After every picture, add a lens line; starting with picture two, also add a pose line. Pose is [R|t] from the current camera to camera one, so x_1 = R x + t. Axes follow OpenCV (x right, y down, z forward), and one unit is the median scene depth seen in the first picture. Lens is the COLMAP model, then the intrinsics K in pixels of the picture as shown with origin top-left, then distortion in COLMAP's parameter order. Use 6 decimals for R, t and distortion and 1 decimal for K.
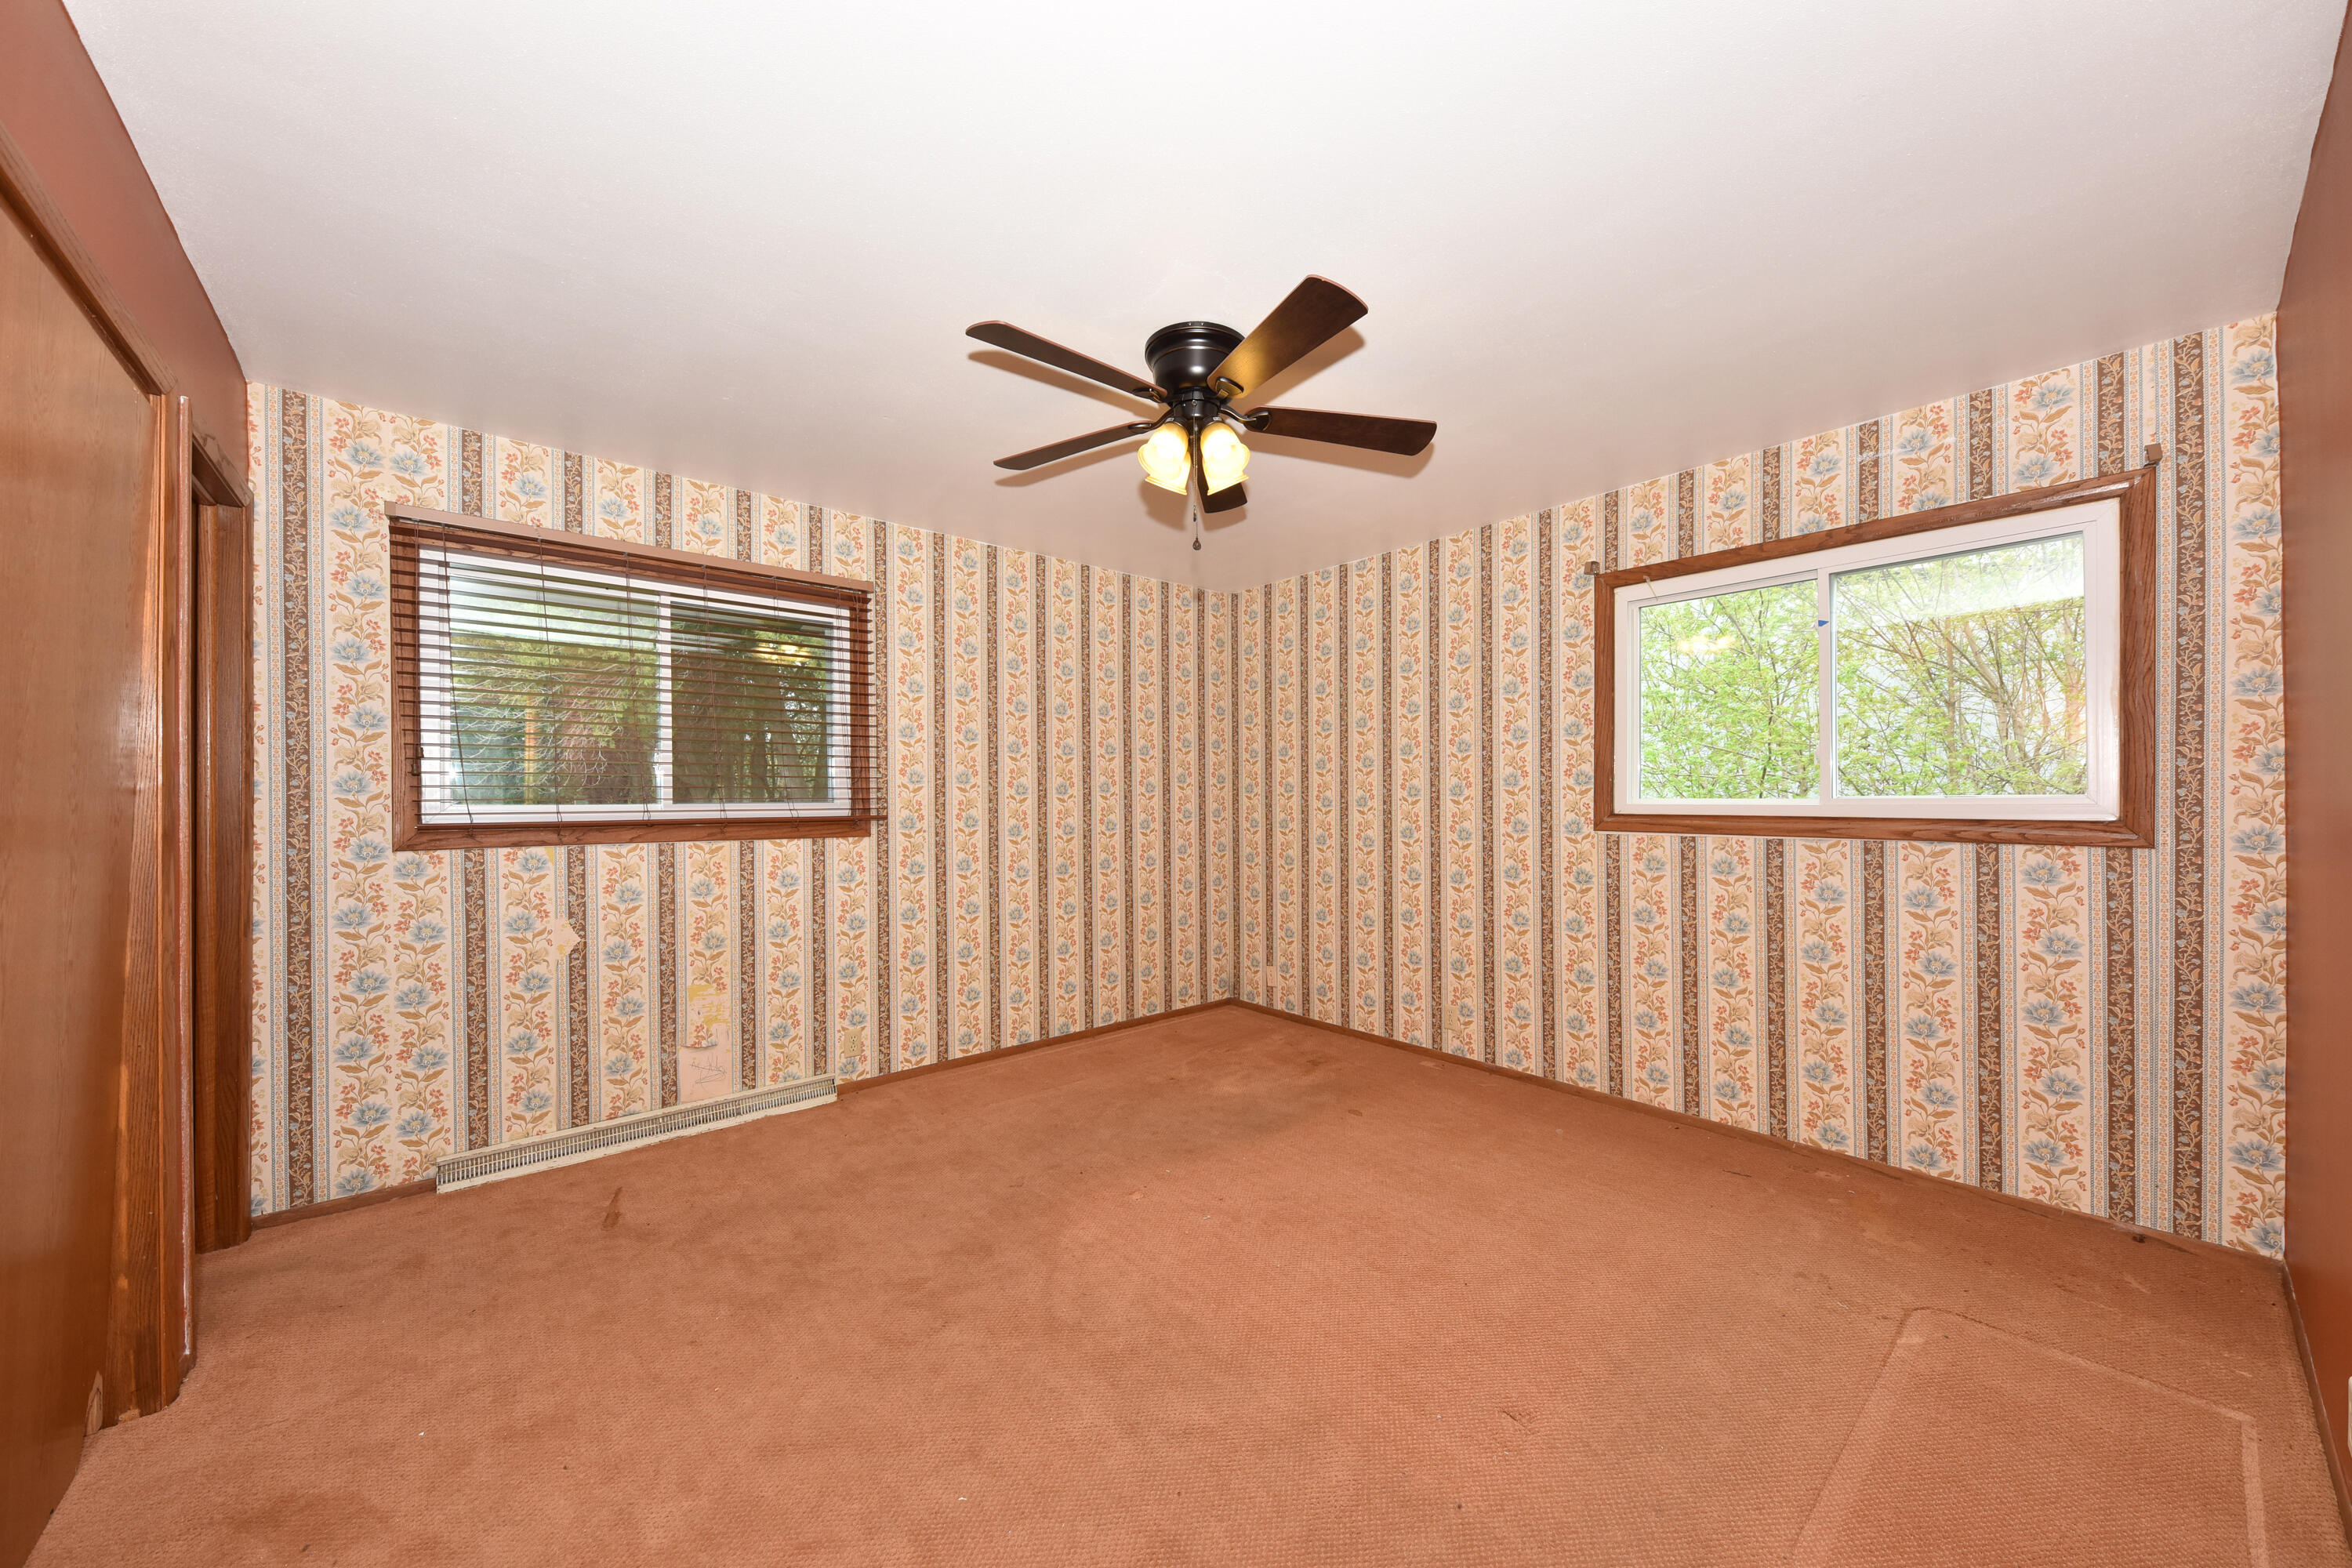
lens RADIAL K [[849.4, 0, 1176.0], [0, 849.4, 784.0], [0, 0, 1]] dist [0.000581, -0.005797]
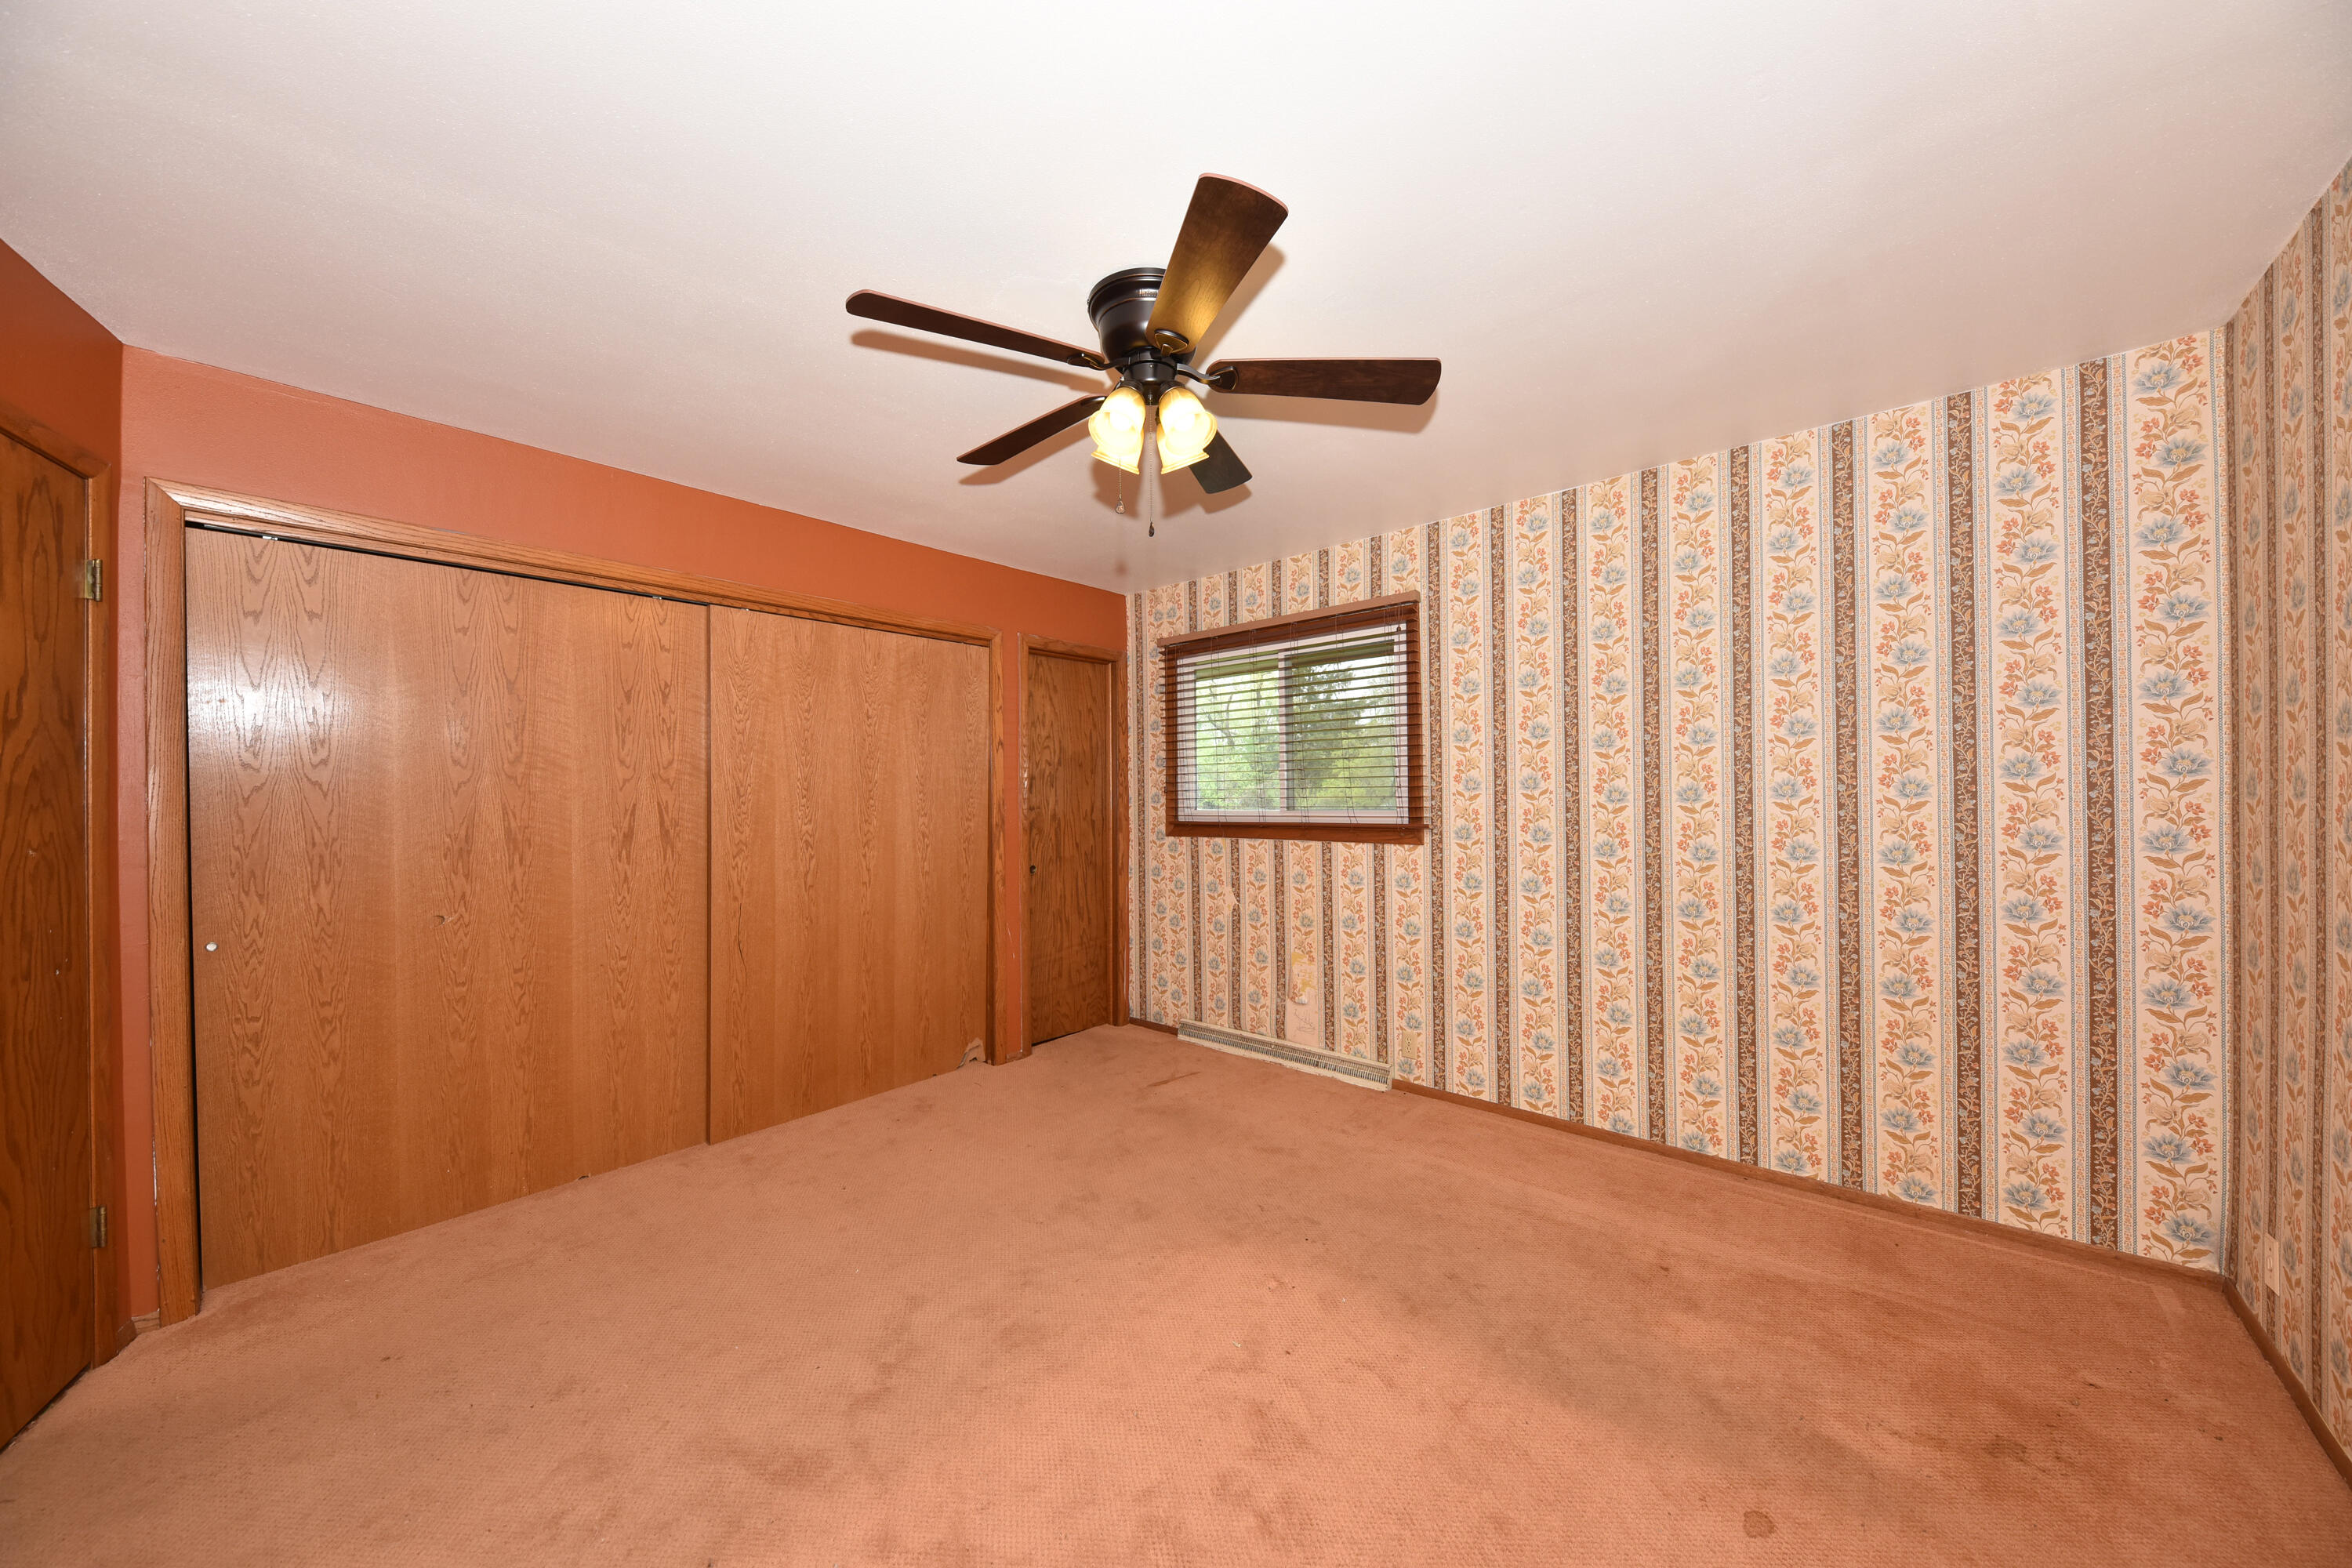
lens RADIAL K [[809.3, 0, 1181.8], [0, 809.3, 793.5], [0, 0, 1]] dist [0.010507, -0.009205]
pose [[0.126760, -0.004785, -0.991922, 0.558415], [0.024288, 0.999704, -0.001718, -0.003959], [0.991636, -0.023874, 0.126839, 0.609533]]
